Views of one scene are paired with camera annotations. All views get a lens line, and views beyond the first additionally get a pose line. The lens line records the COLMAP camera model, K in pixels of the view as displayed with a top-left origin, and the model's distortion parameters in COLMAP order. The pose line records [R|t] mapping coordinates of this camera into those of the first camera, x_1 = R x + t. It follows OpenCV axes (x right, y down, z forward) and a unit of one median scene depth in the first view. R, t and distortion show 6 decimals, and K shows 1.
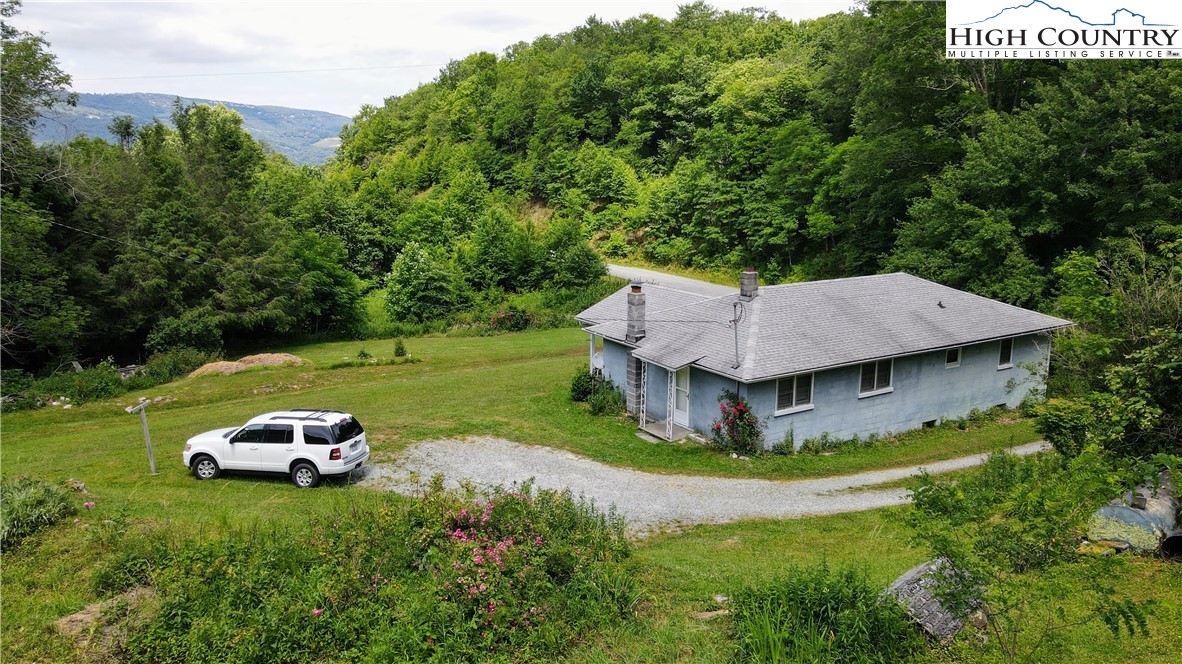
lens RADIAL K [[864.5, 0, 592.6], [0, 864.5, 328.0], [0, 0, 1]] dist [0.009432, 0.012754]
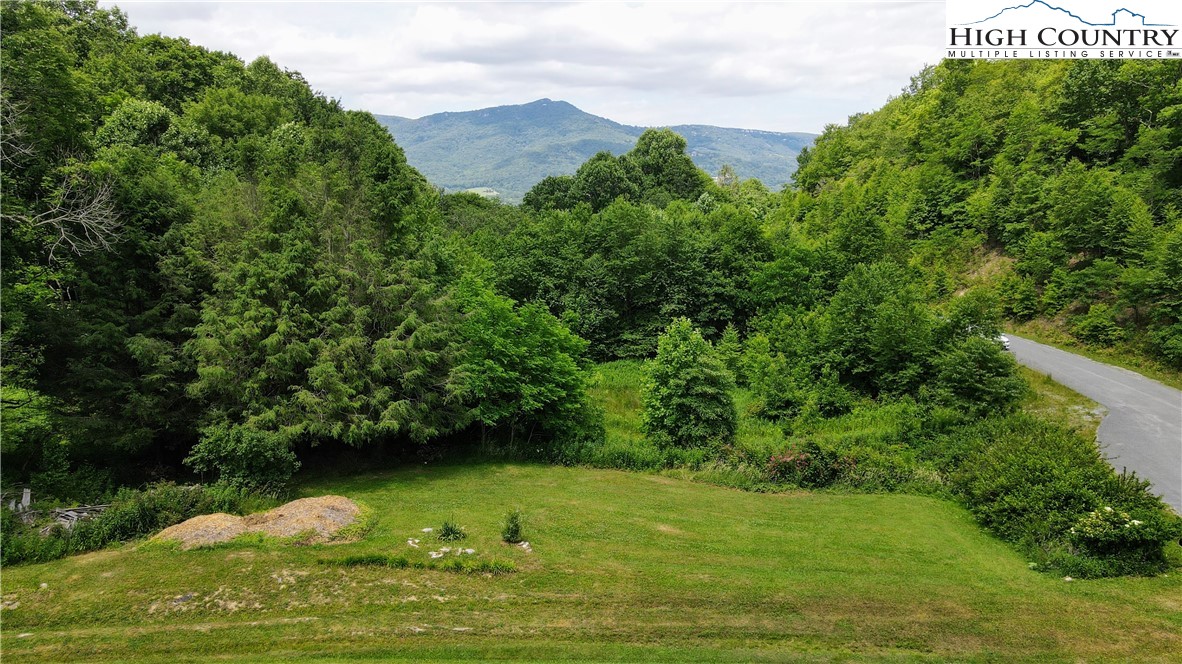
lens RADIAL K [[864.5, 0, 593.8], [0, 864.5, 343.5], [0, 0, 1]] dist [0.009432, 0.012754]
pose [[0.843177, 0.100953, -0.528072, 0.049651], [-0.106212, 0.994133, 0.020461, -0.051890], [0.527040, 0.038836, 0.848953, 0.246531]]
